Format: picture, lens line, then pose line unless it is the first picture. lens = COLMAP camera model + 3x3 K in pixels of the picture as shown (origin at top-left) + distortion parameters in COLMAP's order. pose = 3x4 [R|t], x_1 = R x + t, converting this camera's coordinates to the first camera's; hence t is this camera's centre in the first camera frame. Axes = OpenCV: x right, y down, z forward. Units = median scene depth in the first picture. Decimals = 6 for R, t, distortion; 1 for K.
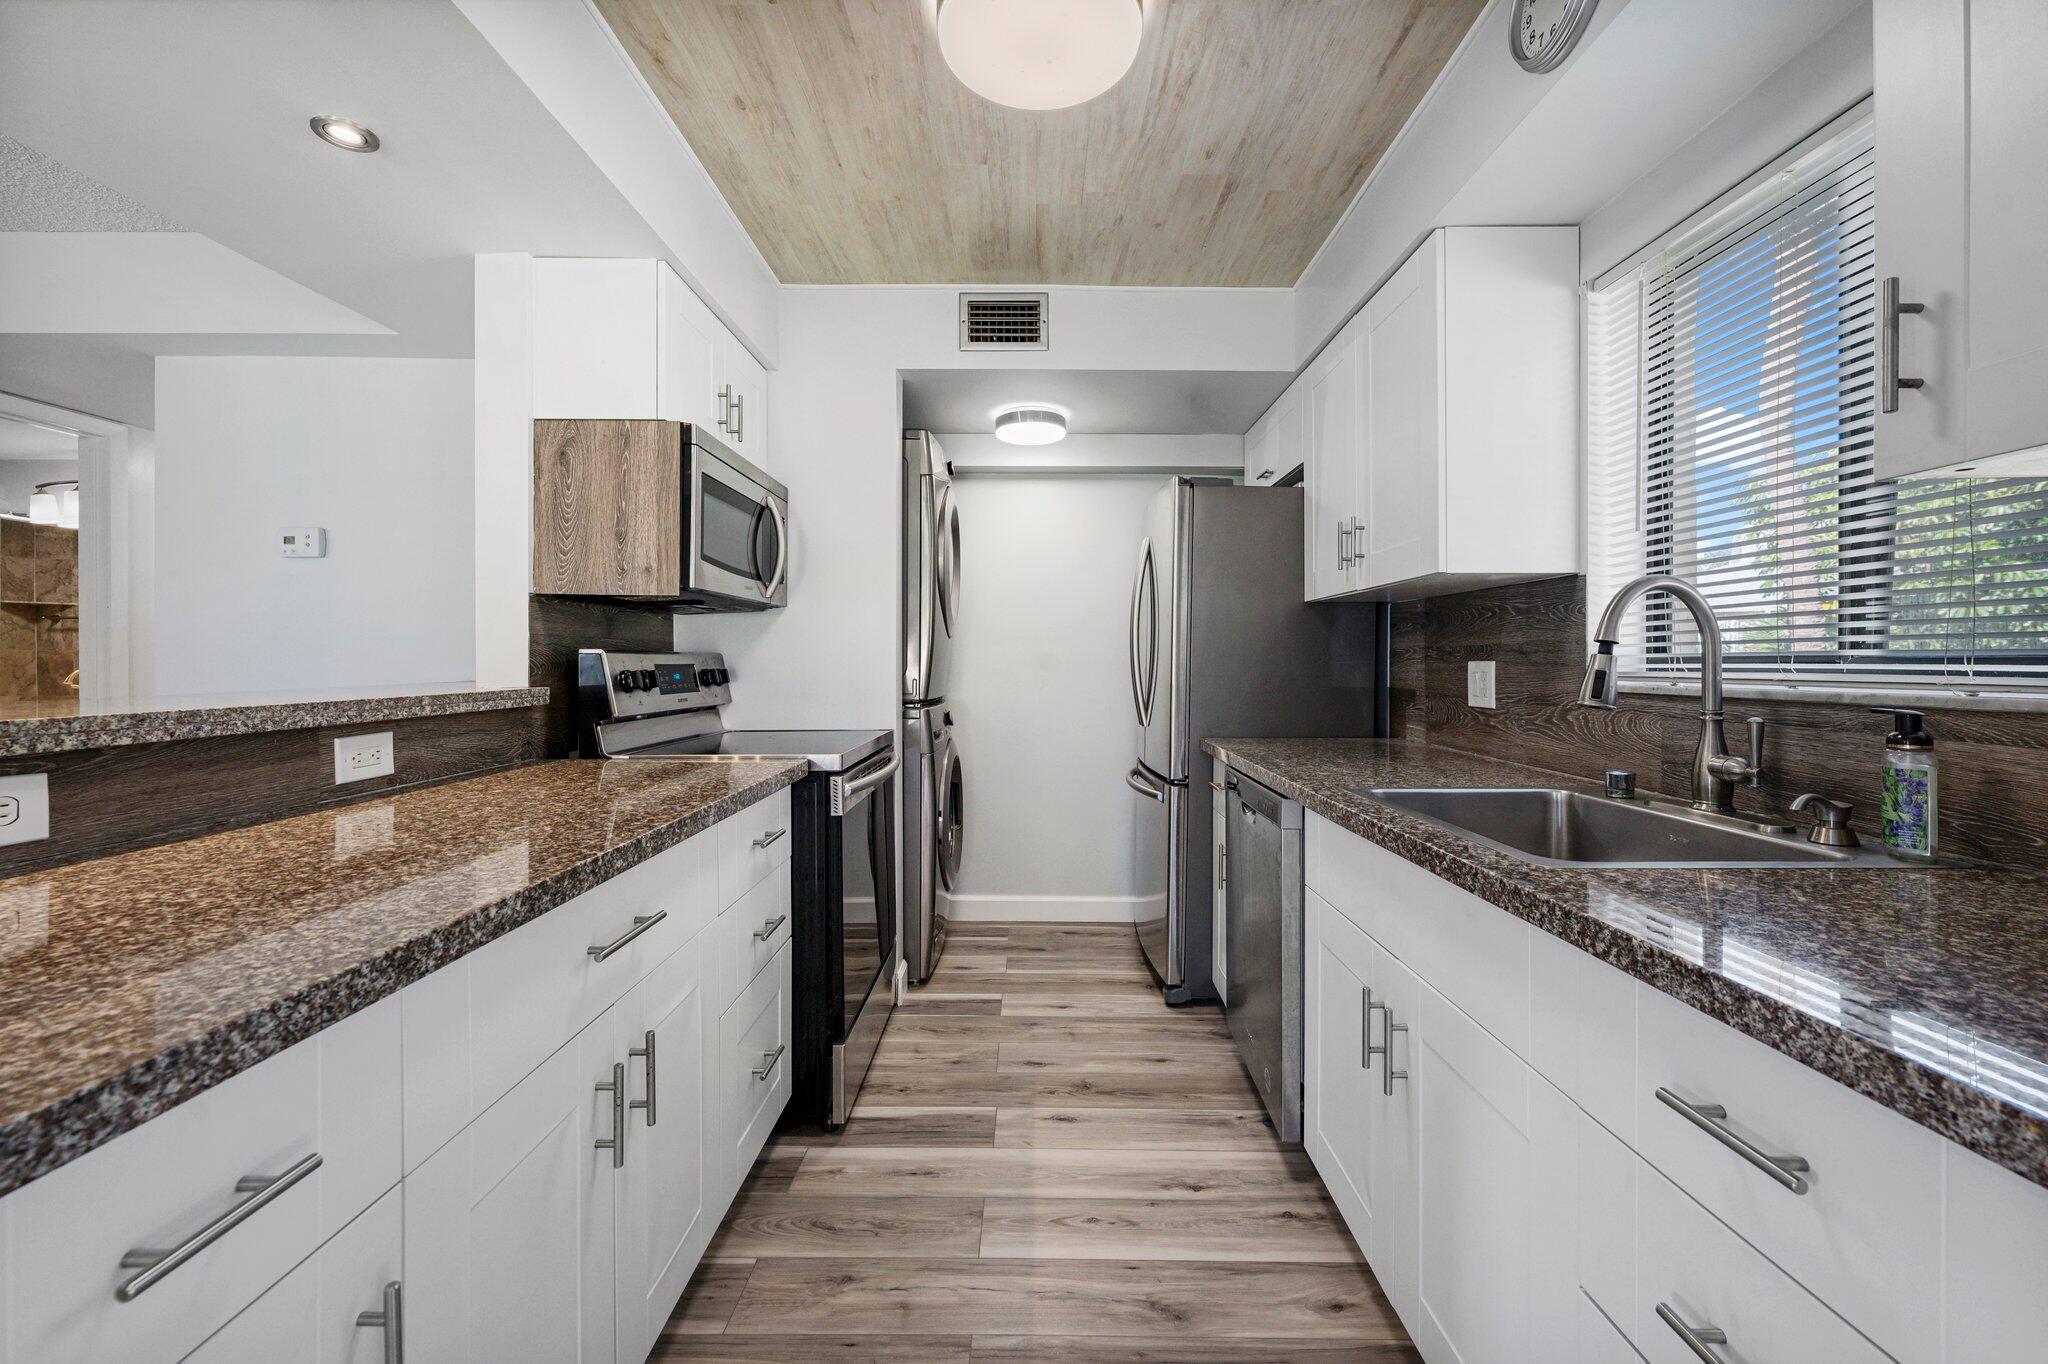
lens RADIAL K [[829.9, 0, 1039.2], [0, 829.9, 659.8], [0, 0, 1]] dist [-0.000830, -0.000174]
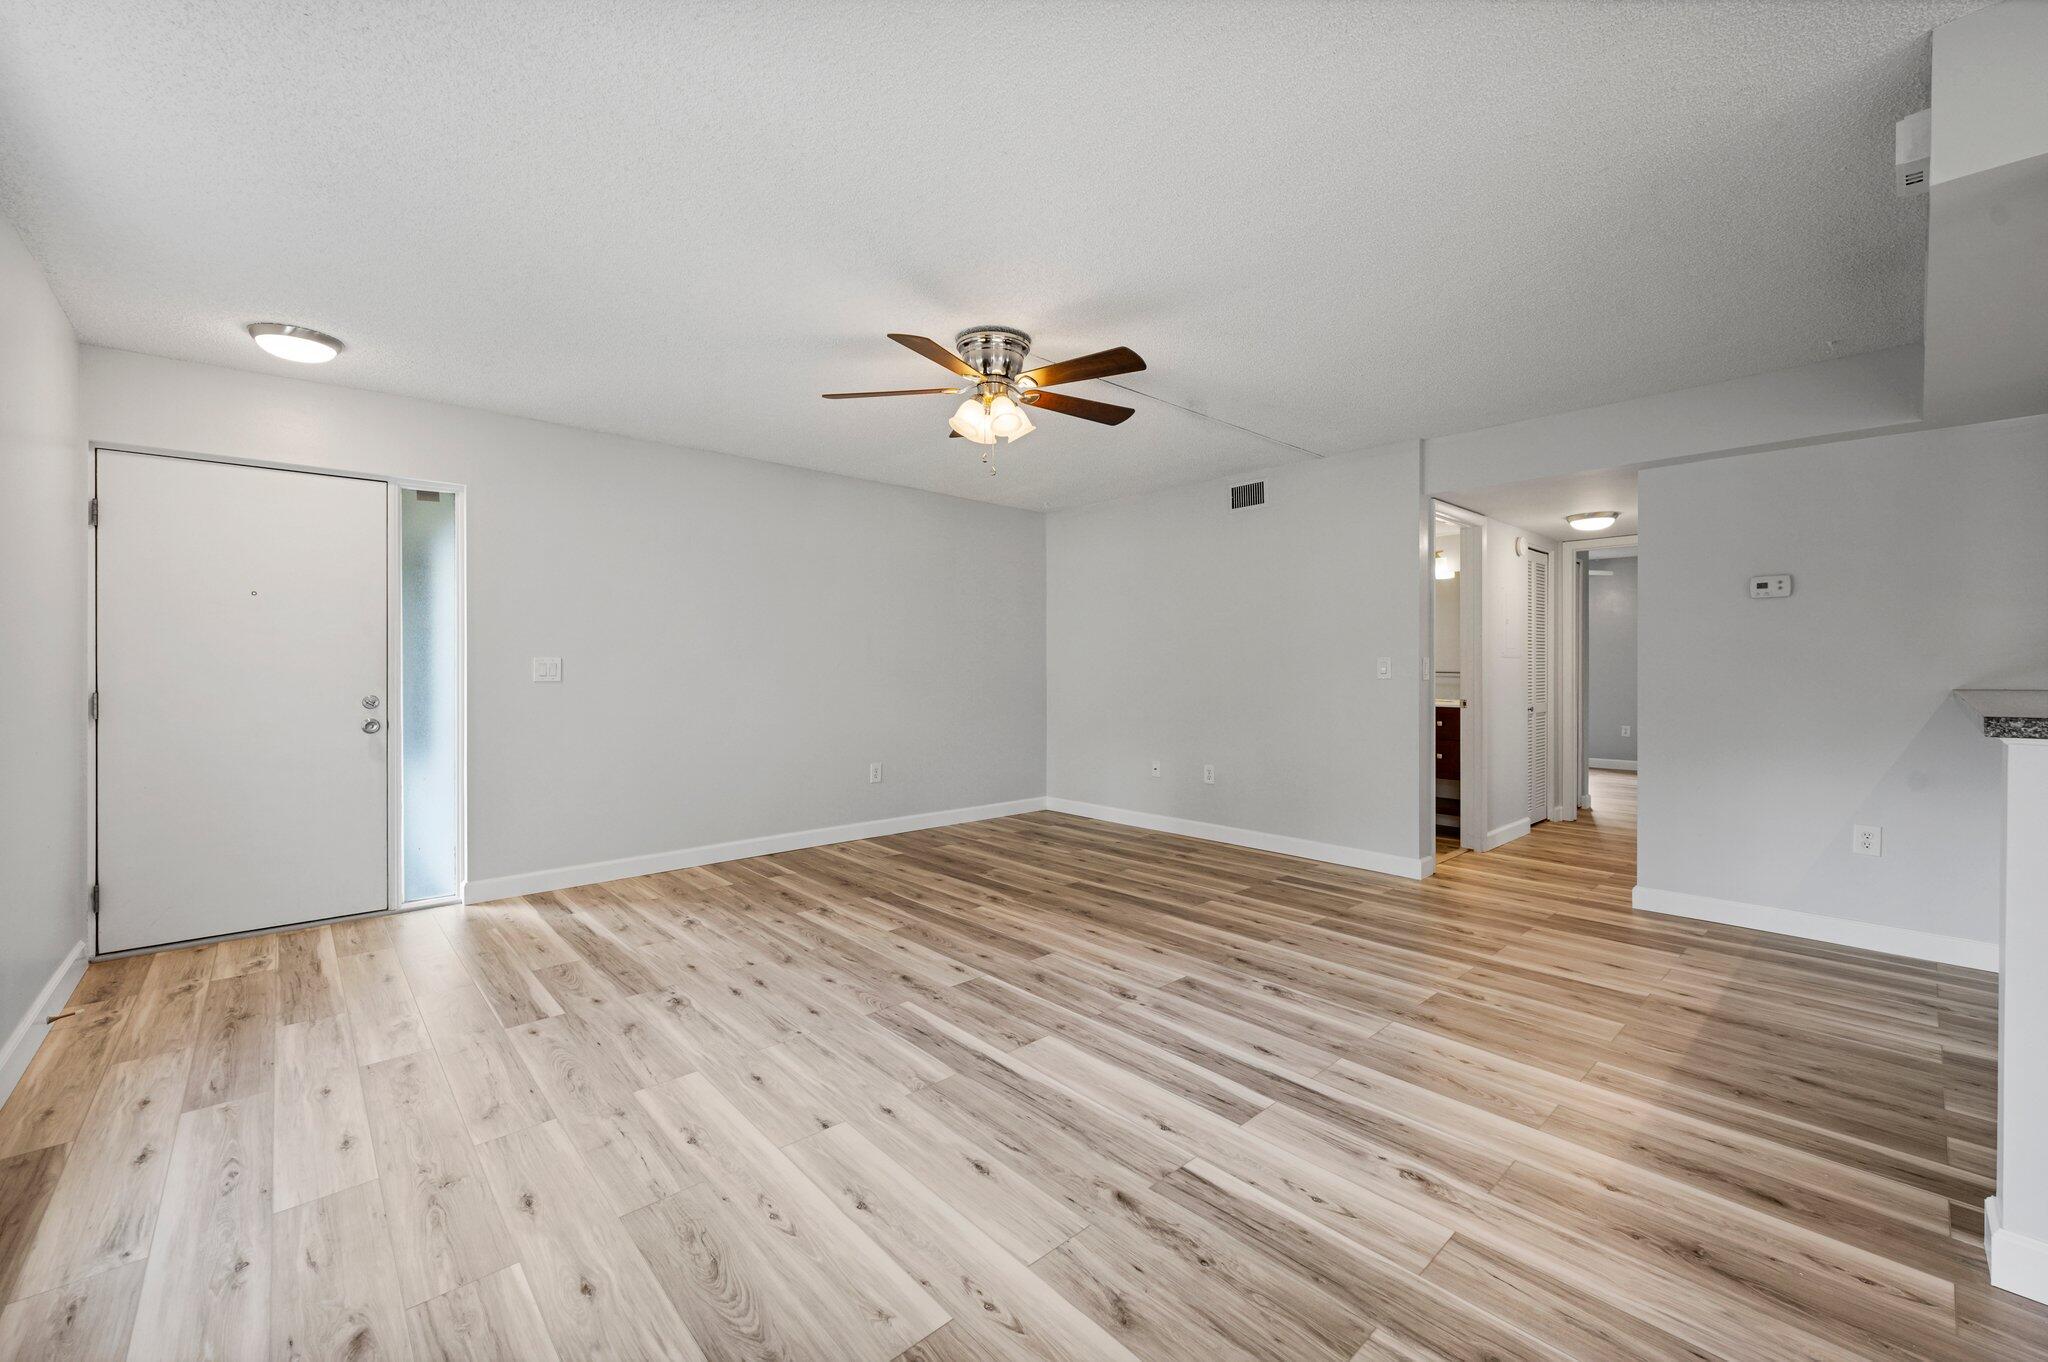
lens RADIAL K [[822.3, 0, 1030.8], [0, 822.3, 667.5], [0, 0, 1]] dist [-0.001667, -0.000309]
pose [[0.677059, 0.002870, -0.735923, -0.946484], [-0.001432, 0.999996, 0.002582, -0.011802], [0.735927, -0.000694, 0.677060, -1.092959]]
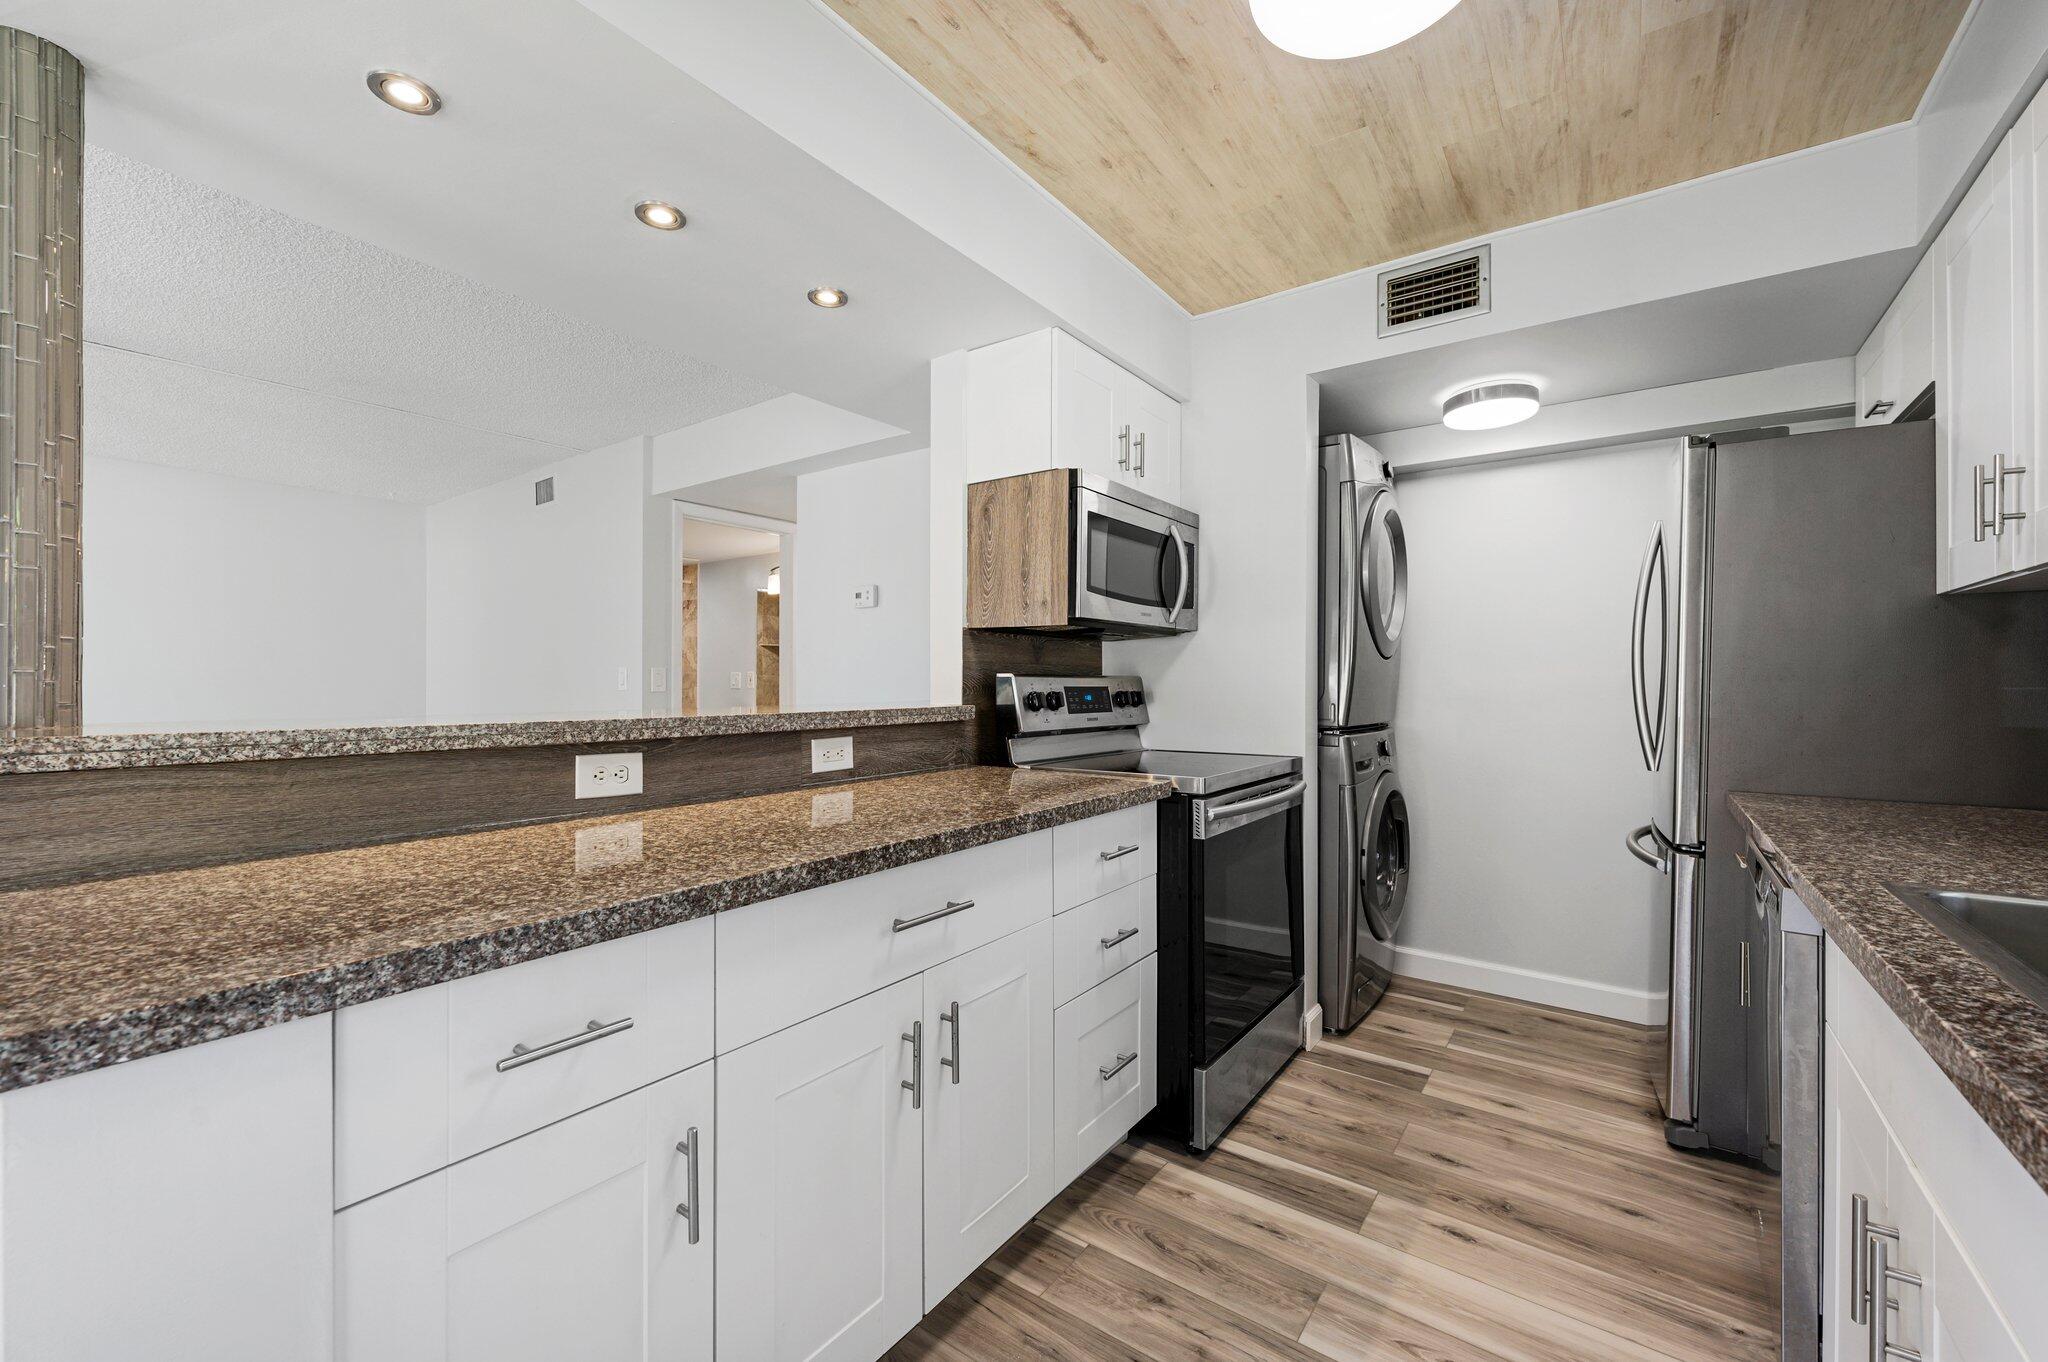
lens RADIAL K [[828.6, 0, 1024.0], [0, 828.6, 681.0], [0, 0, 1]] dist [-0.001854, -0.000323]
pose [[0.803541, 0.000157, -0.595249, 0.179955], [-0.001296, 0.999998, -0.001487, -0.000579], [0.595248, 0.001966, 0.803540, 0.074342]]
